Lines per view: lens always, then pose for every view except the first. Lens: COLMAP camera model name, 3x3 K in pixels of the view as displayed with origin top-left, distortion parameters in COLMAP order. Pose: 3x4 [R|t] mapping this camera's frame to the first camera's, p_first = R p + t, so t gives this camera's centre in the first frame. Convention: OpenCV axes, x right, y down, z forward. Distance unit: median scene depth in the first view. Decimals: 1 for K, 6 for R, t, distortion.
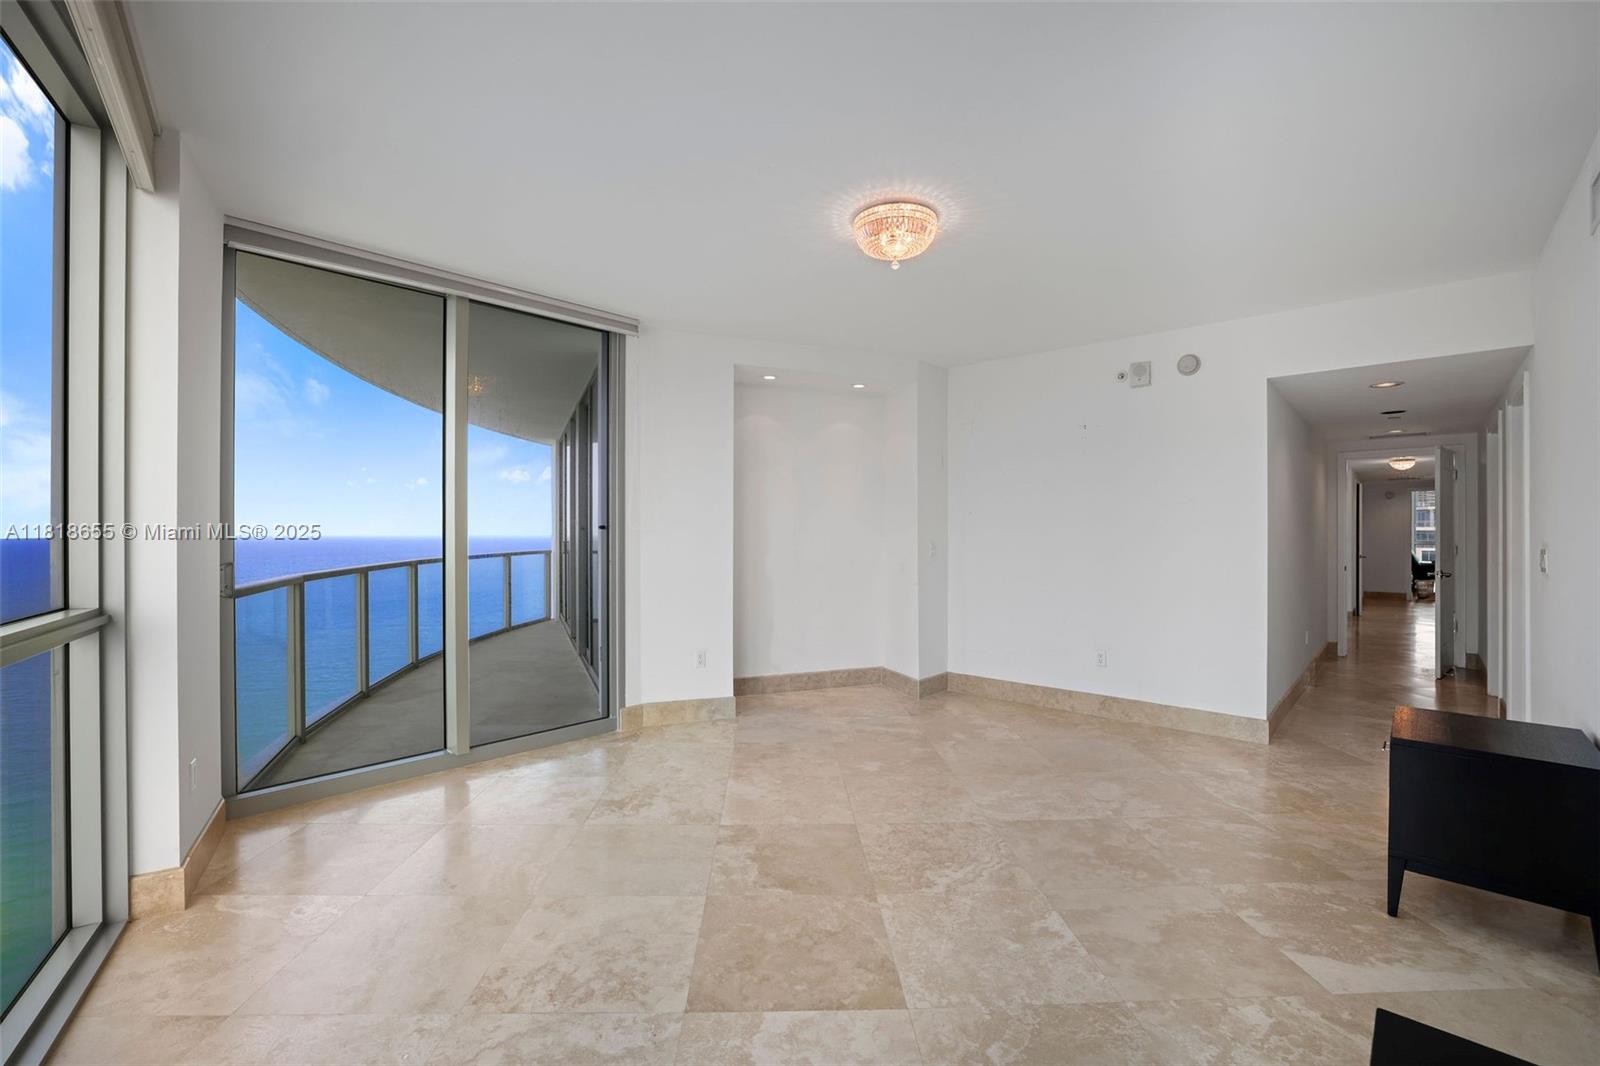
lens RADIAL K [[689.6, 0, 800.6], [0, 689.6, 530.4], [0, 0, 1]] dist [-0.047162, 0.013944]
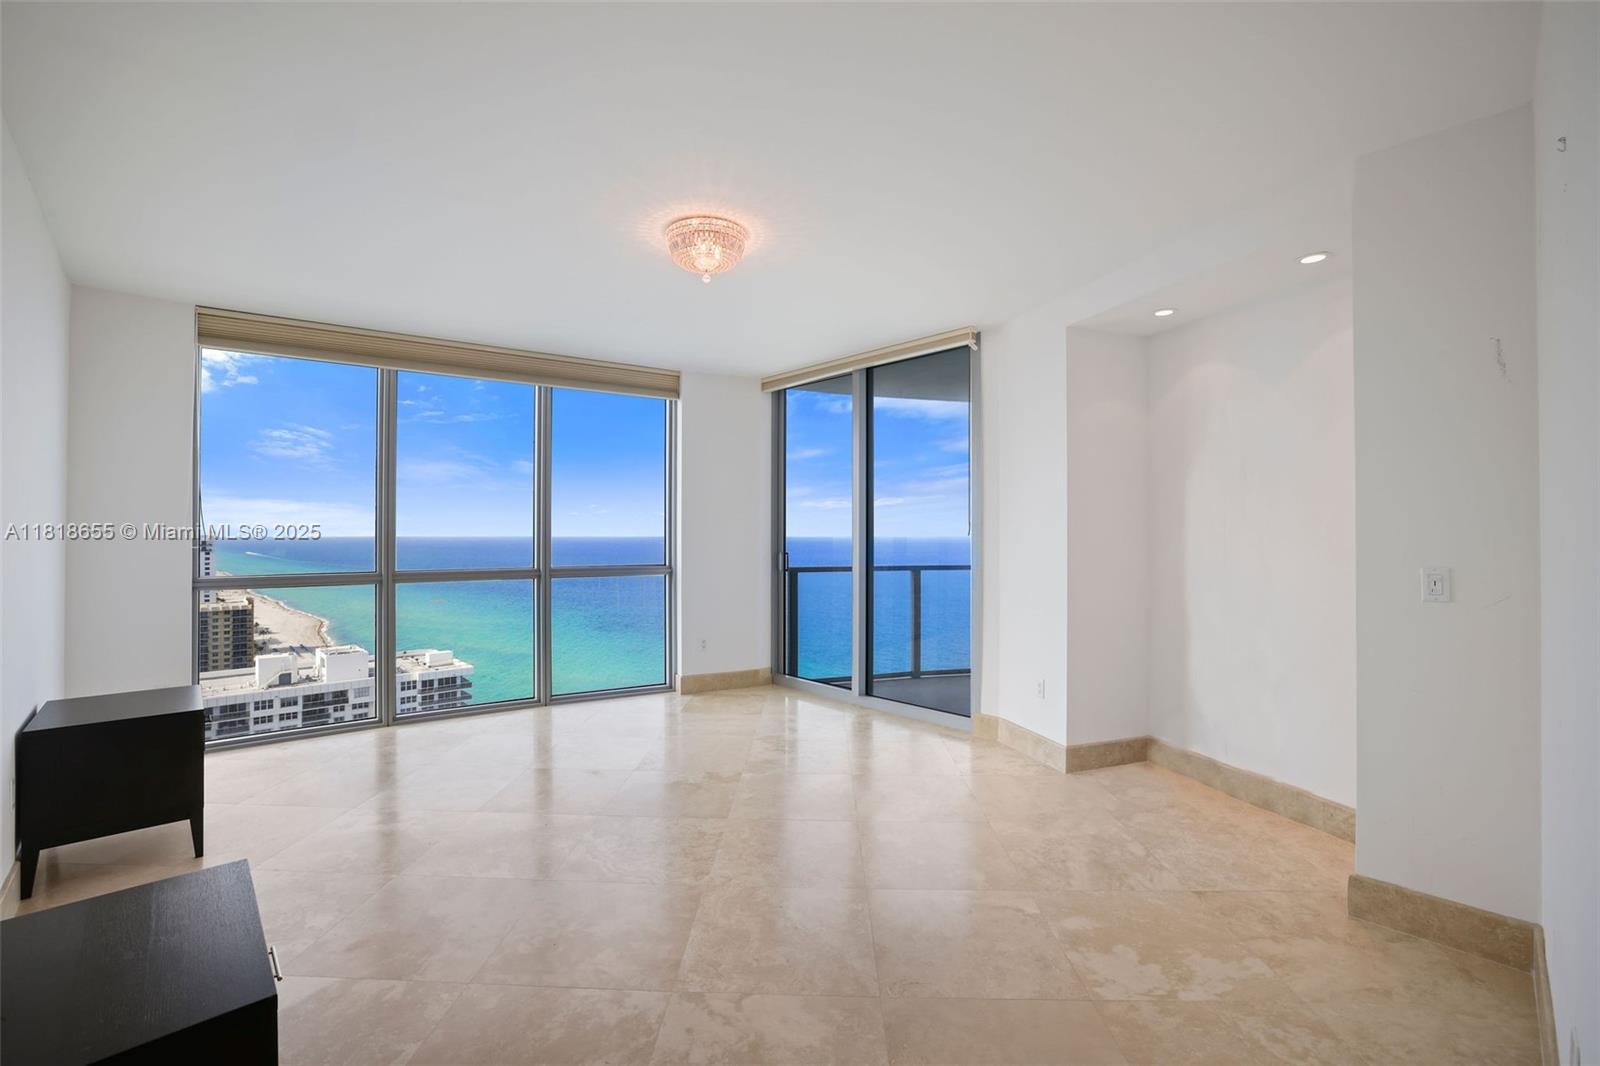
lens RADIAL K [[689.6, 0, 800.6], [0, 689.6, 530.4], [0, 0, 1]] dist [-0.047162, 0.013944]
pose [[-0.073171, -0.004425, -0.997310, 1.119873], [0.001299, 0.999989, -0.004532, -0.007639], [0.997319, -0.001627, -0.073164, 1.190246]]
